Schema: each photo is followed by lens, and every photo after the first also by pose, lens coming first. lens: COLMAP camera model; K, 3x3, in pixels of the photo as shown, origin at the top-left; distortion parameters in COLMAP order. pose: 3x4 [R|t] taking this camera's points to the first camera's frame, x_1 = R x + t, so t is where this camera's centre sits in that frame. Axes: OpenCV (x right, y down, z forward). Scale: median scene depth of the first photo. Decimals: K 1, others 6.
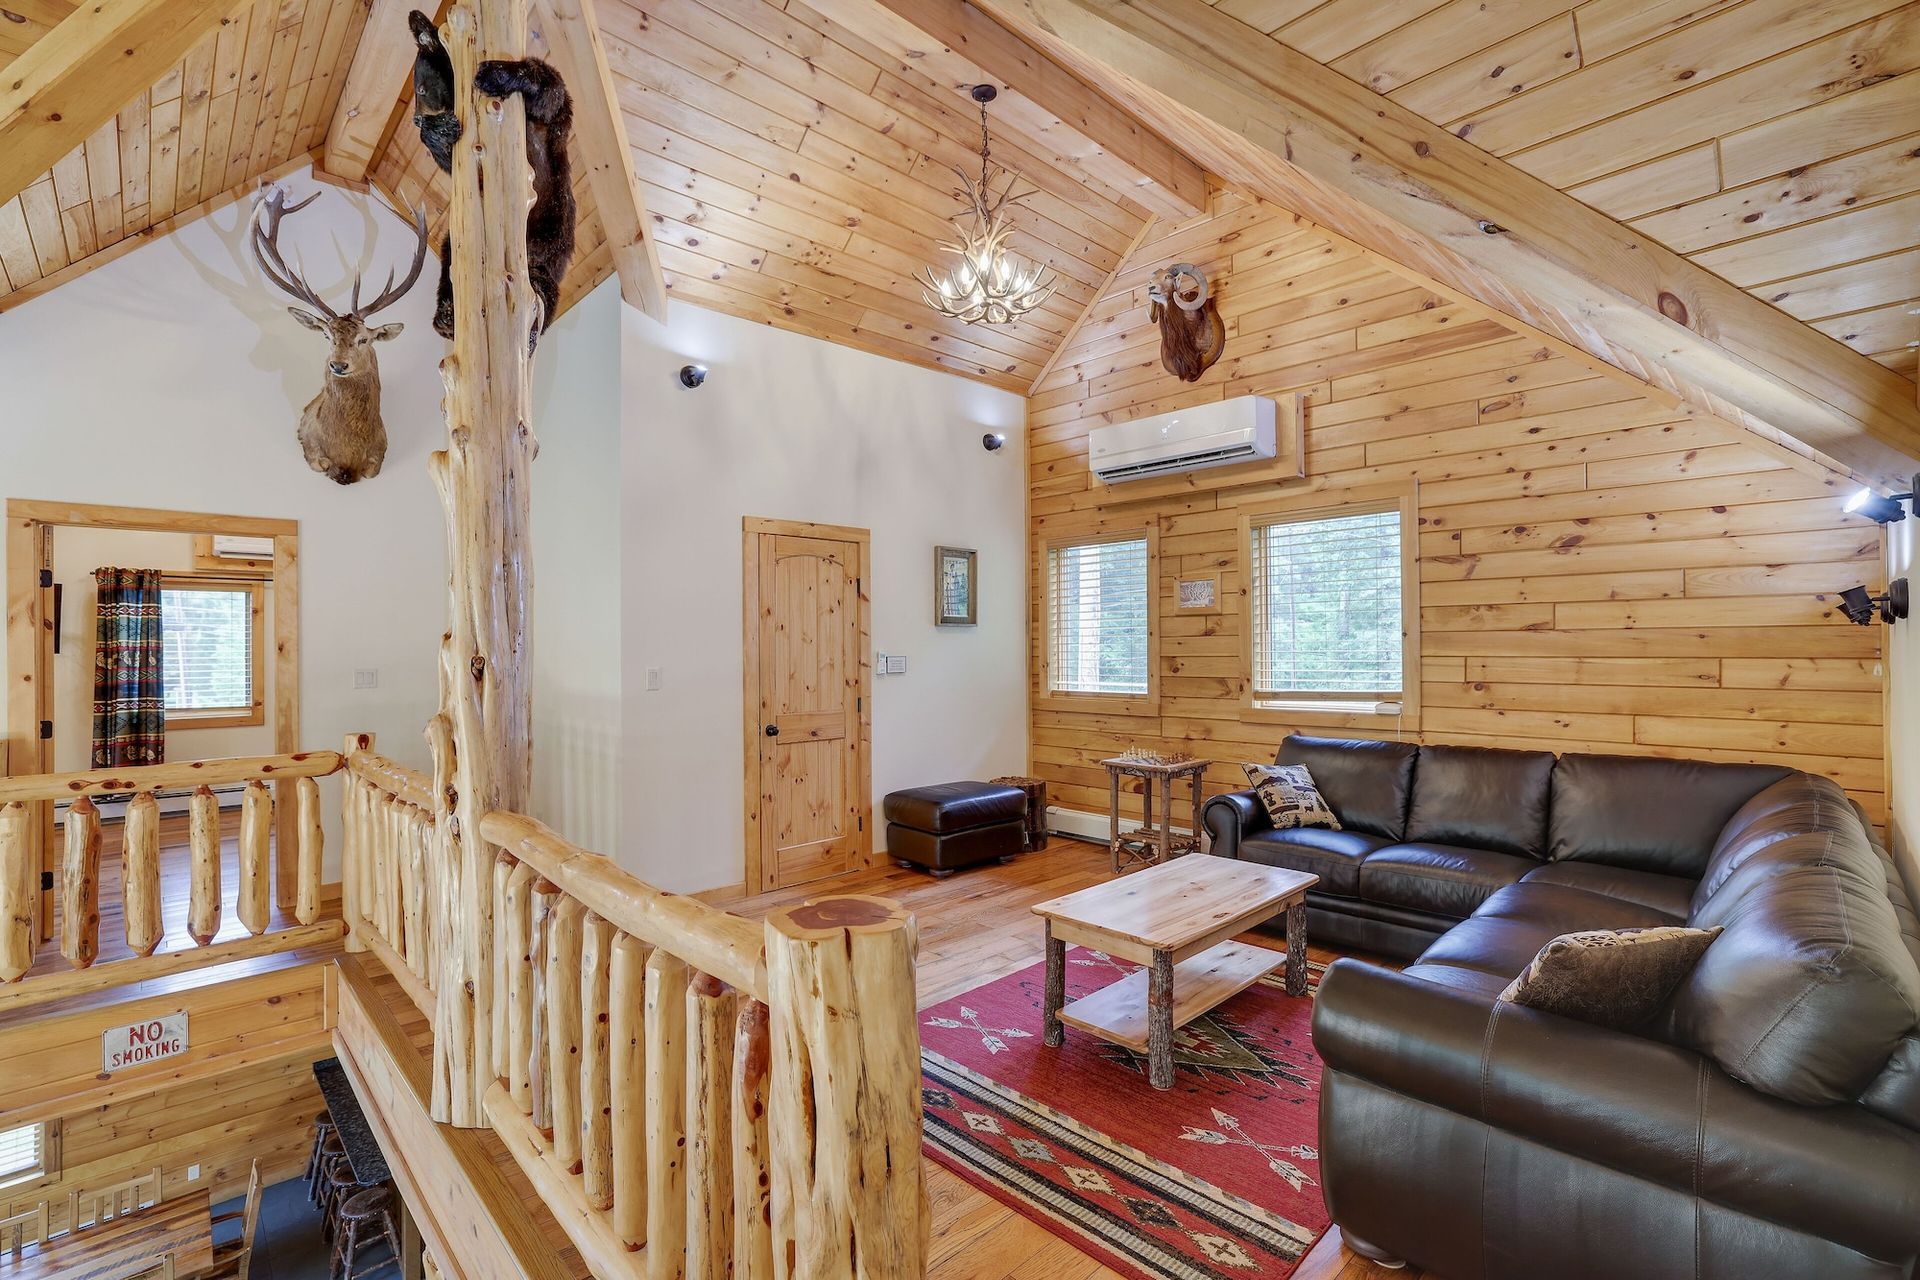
lens RADIAL K [[820.3, 0, 957.1], [0, 820.3, 641.5], [0, 0, 1]] dist [-0.003555, 0.000821]
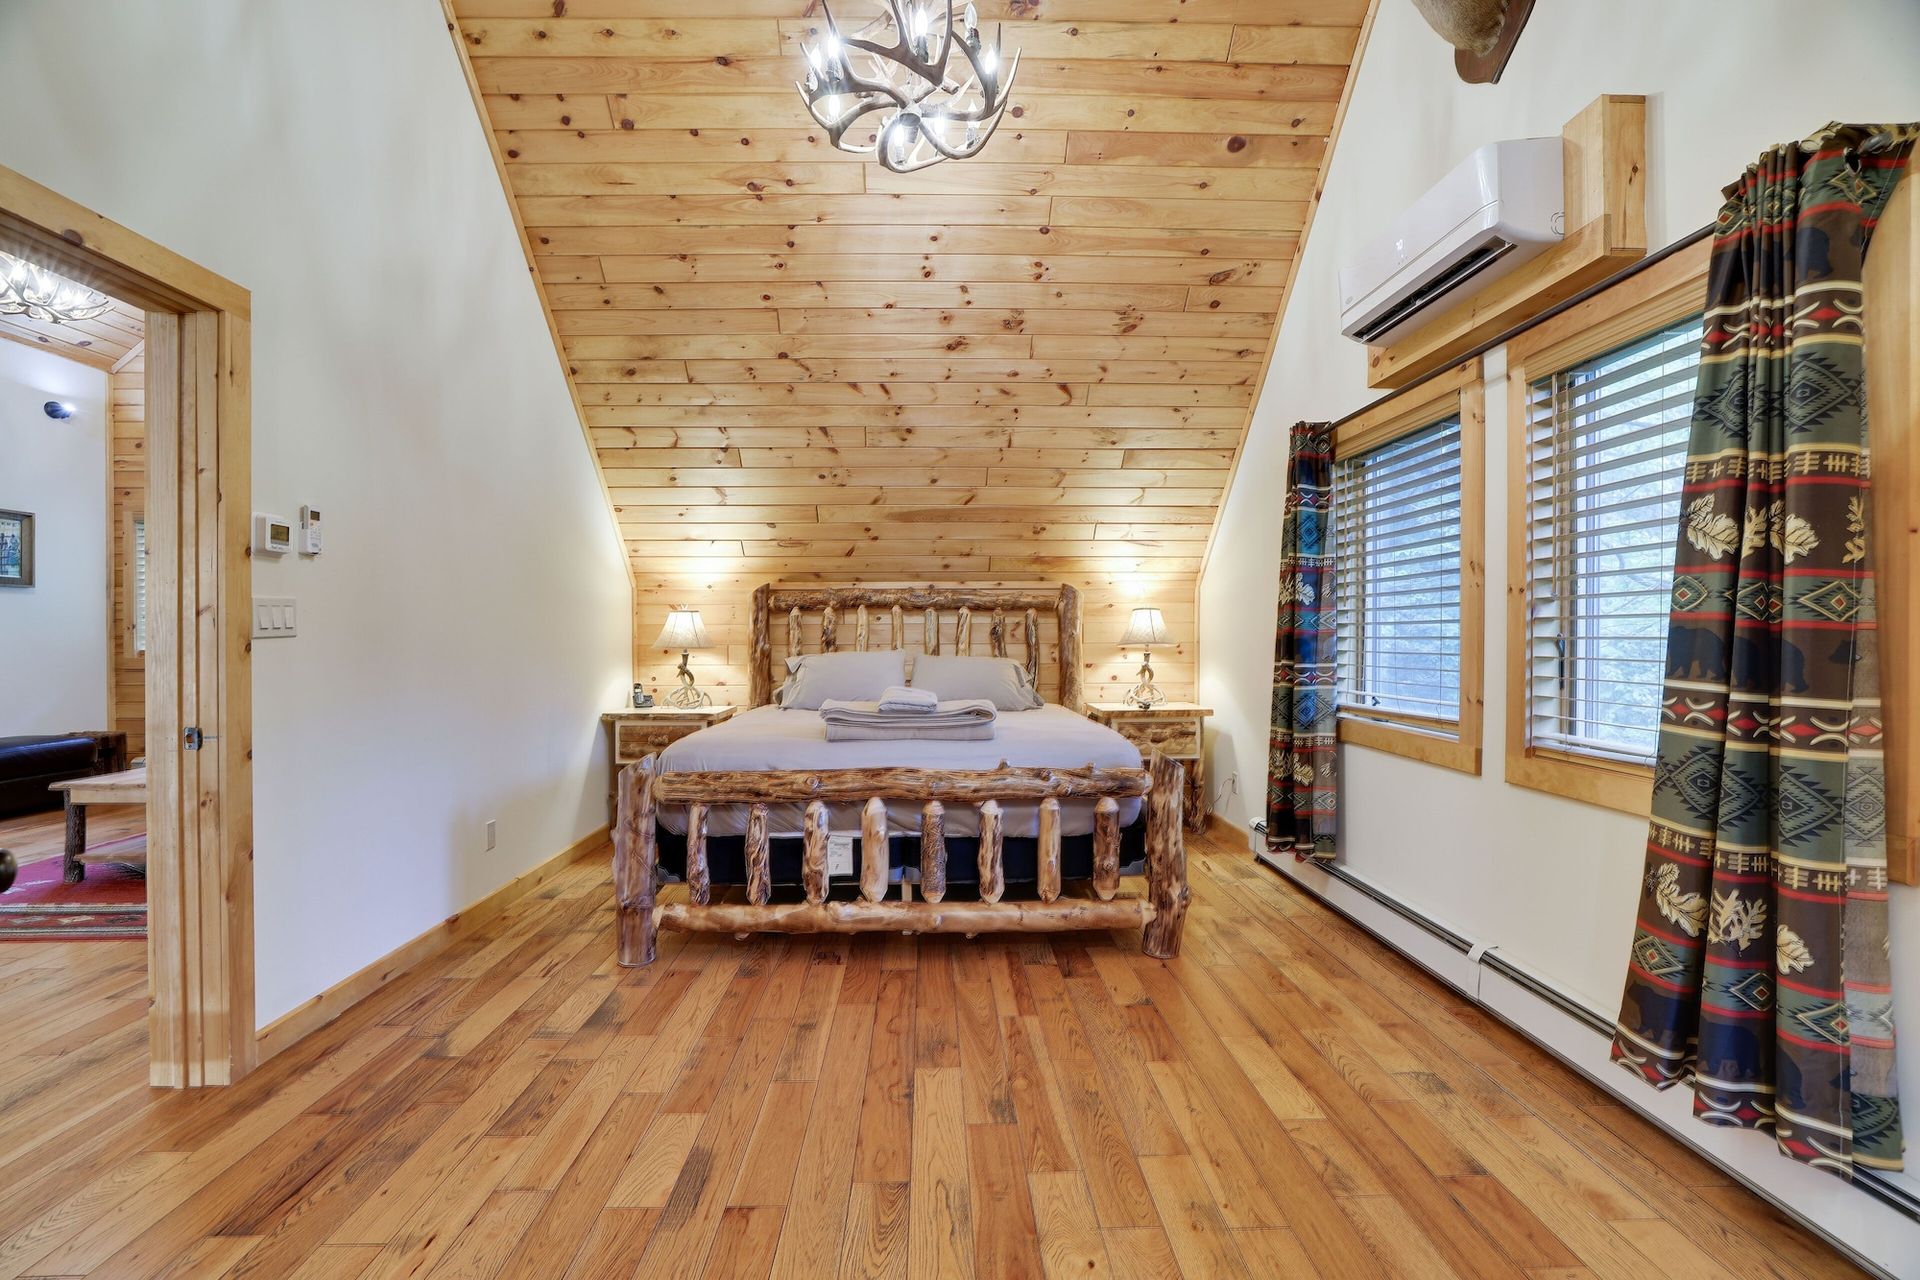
lens RADIAL K [[820.3, 0, 962.9], [0, 820.3, 638.2], [0, 0, 1]] dist [-0.003555, 0.000821]
pose [[0.679806, 0.005547, 0.733371, 0.063803], [-0.006767, 0.999976, -0.001291, 0.037085], [-0.733361, -0.004085, 0.679827, -0.531376]]
